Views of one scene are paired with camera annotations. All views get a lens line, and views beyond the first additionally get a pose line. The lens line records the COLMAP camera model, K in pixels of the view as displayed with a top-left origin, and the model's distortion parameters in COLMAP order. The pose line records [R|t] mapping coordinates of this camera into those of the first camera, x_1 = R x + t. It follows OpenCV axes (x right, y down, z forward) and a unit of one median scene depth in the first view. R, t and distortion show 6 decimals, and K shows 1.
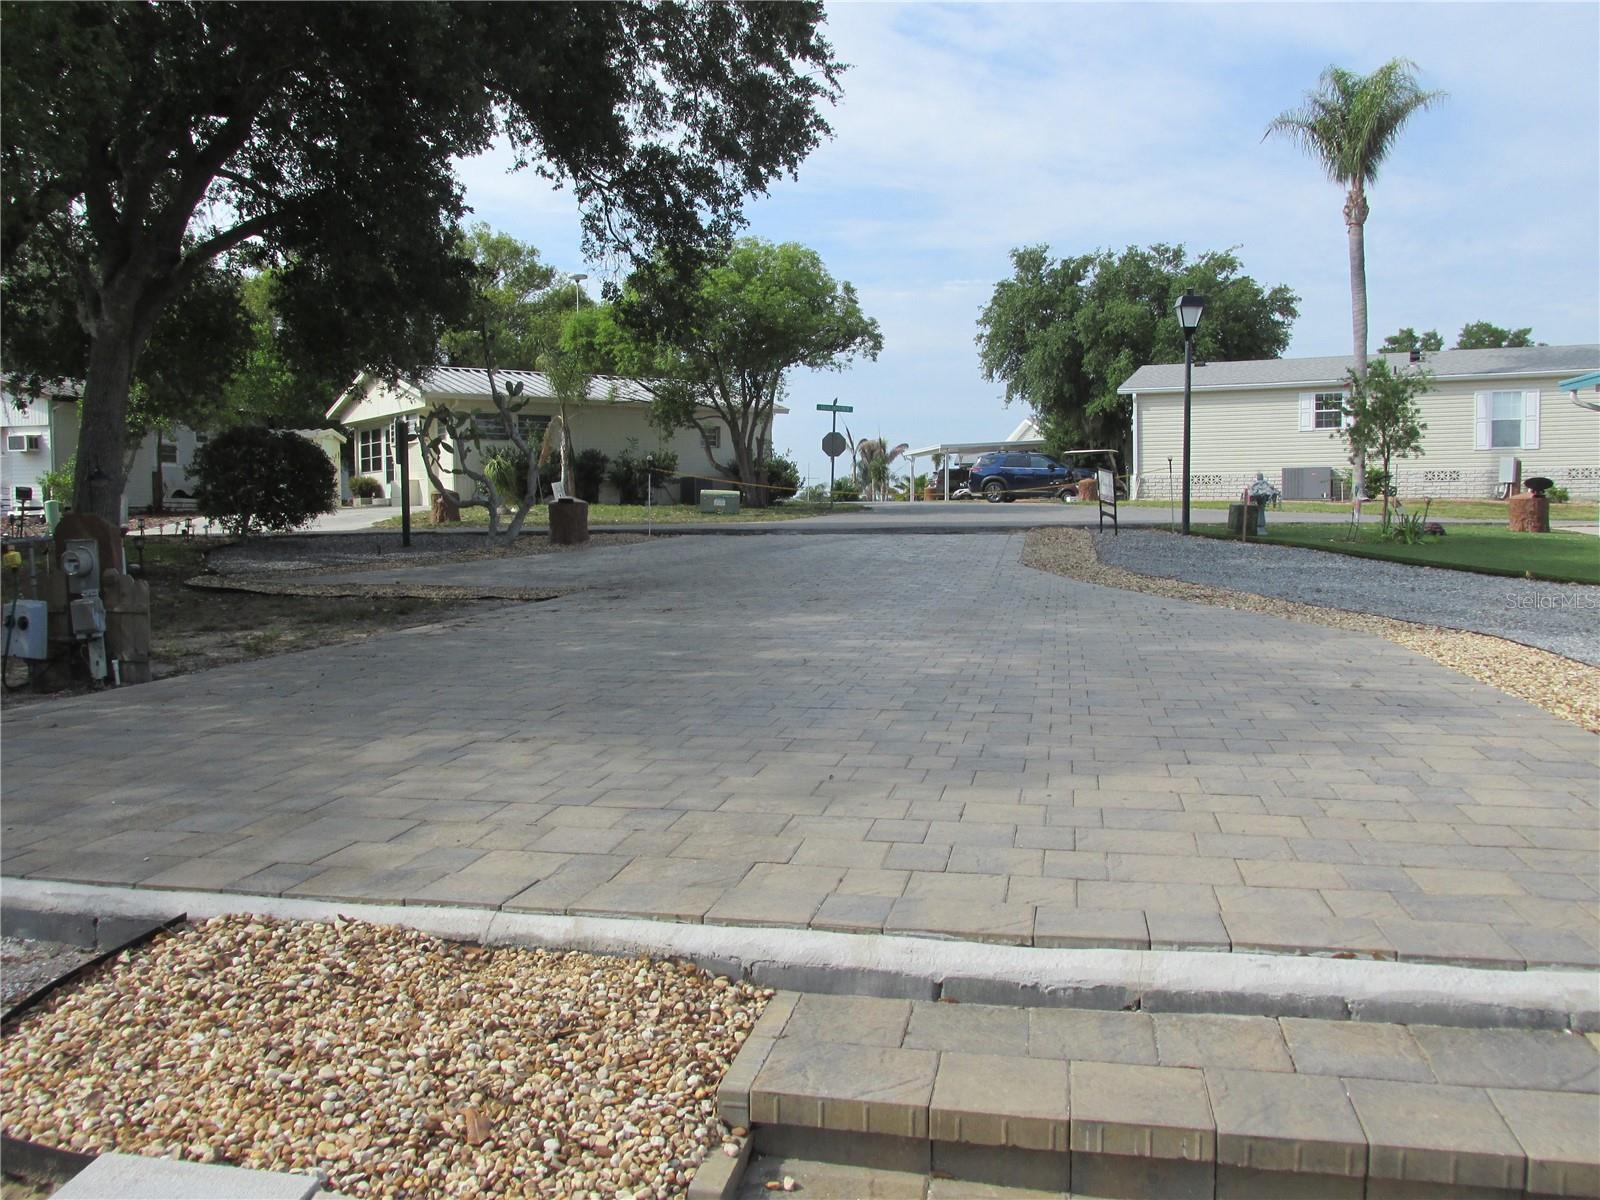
lens RADIAL K [[1340.3, 0, 798.5], [0, 1340.3, 605.5], [0, 0, 1]] dist [-0.027652, -0.001261]
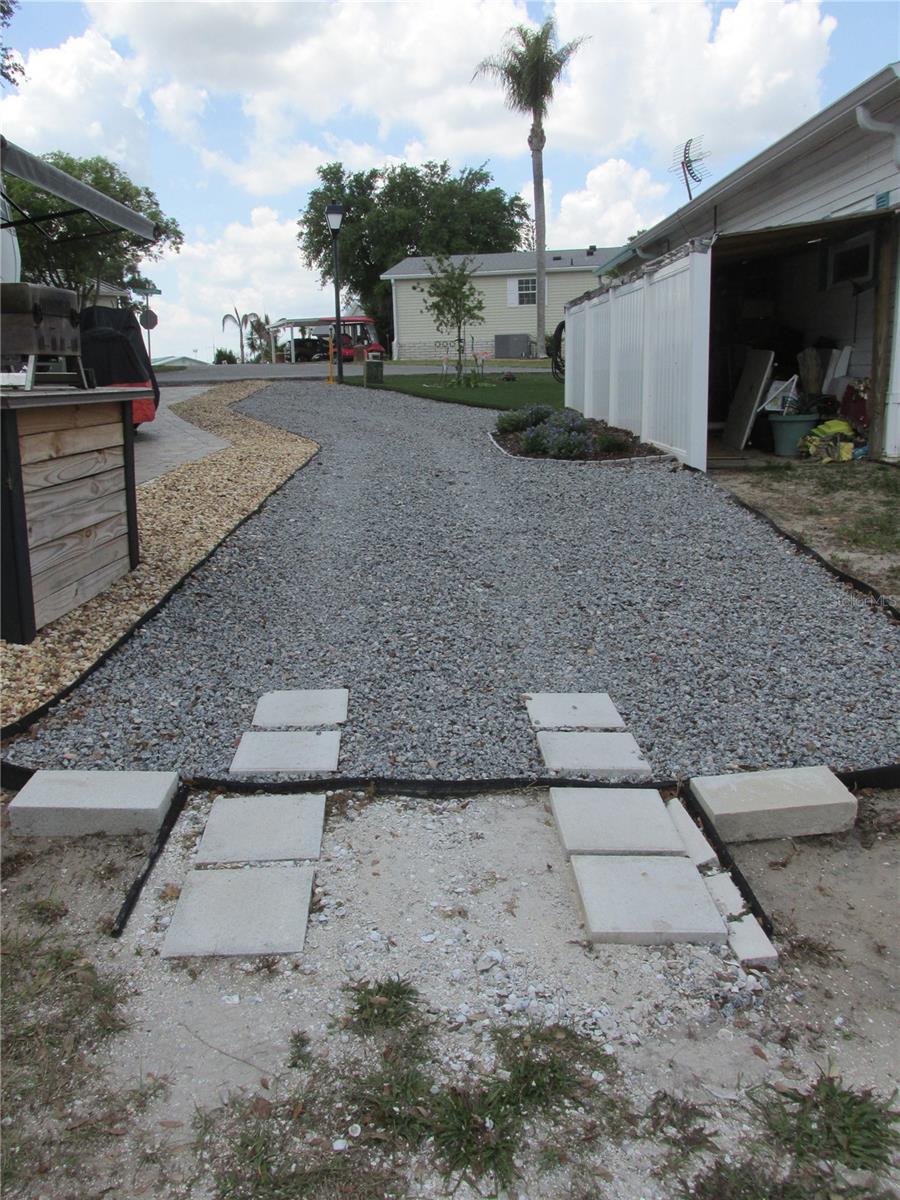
lens RADIAL K [[1005.3, 0, 437.5], [0, 1005.3, 610.5], [0, 0, 1]] dist [-0.027652, -0.001261]
pose [[0.983639, -0.054825, 0.171605, 0.083961], [0.026174, 0.985952, 0.164966, 0.004369], [-0.178239, -0.157775, 0.971256, -0.033073]]
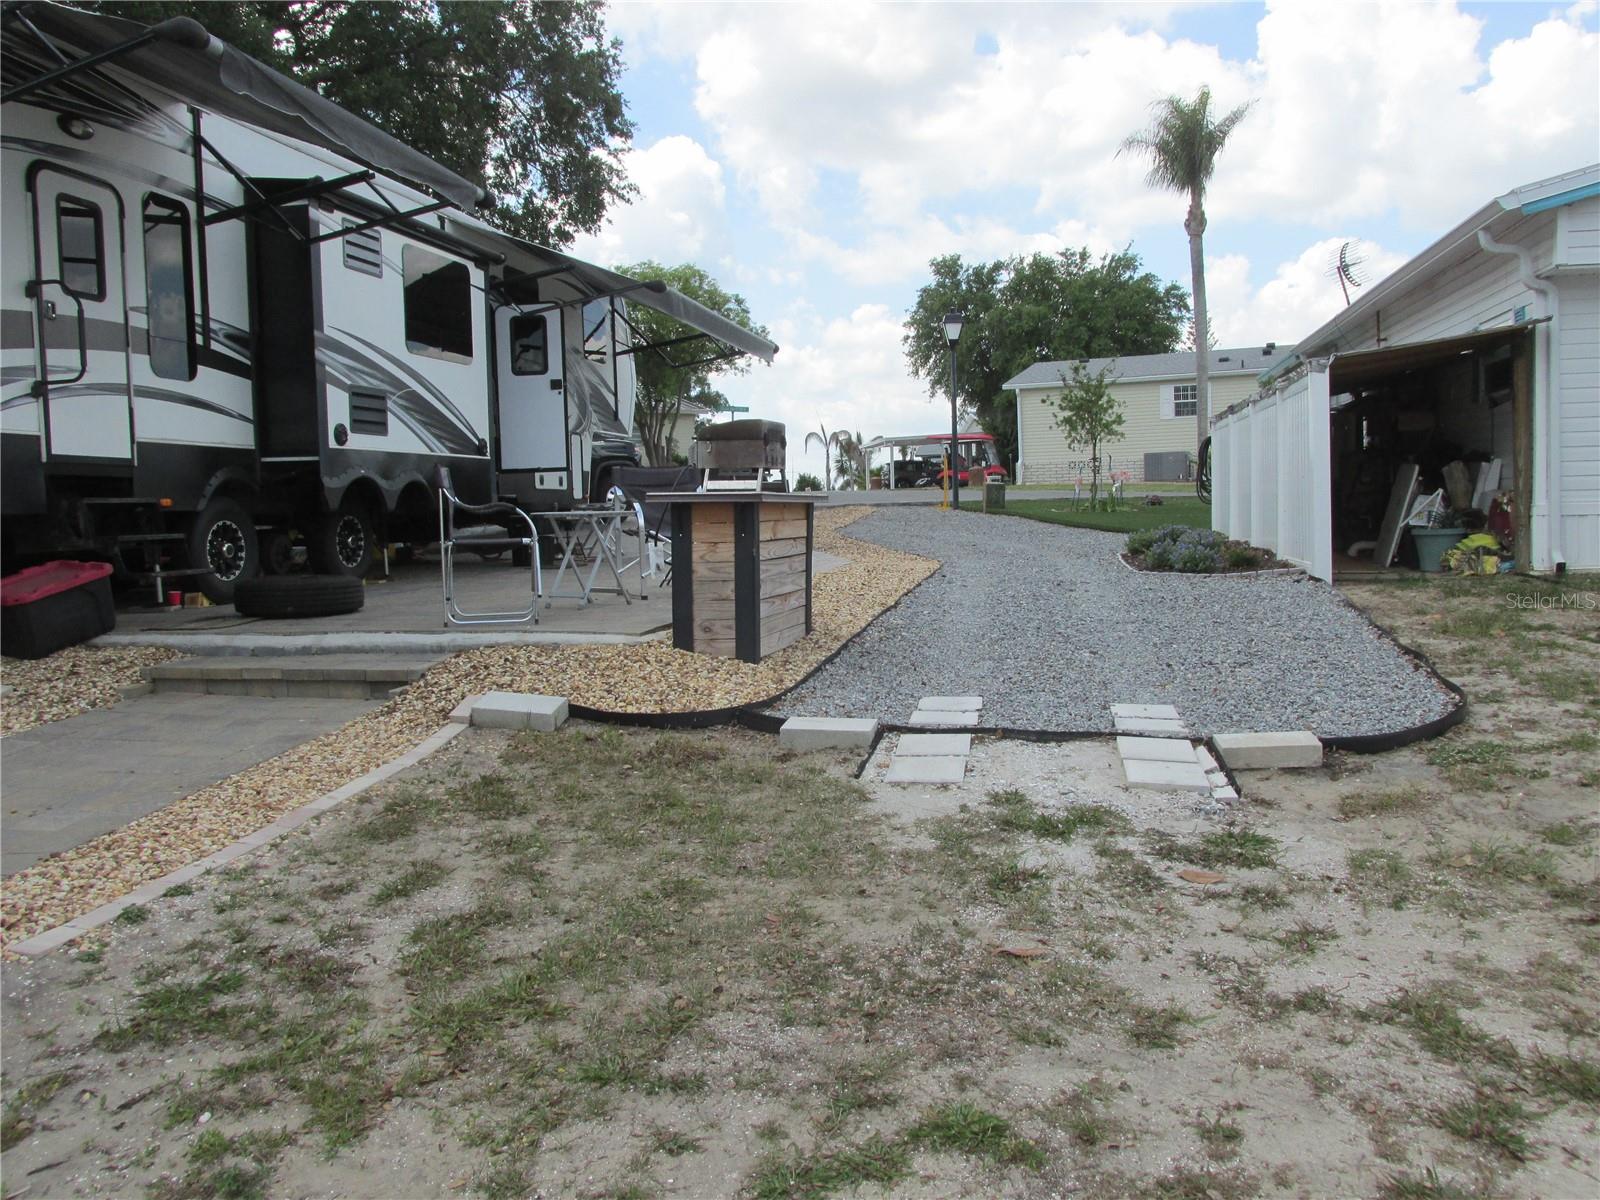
lens RADIAL K [[1340.3, 0, 800.5], [0, 1340.3, 609.2], [0, 0, 1]] dist [-0.027652, -0.001261]
pose [[0.999591, -0.017039, -0.022967, 0.074841], [0.017207, 0.999826, 0.007149, 0.011361], [0.022841, -0.007541, 0.999711, -0.096917]]
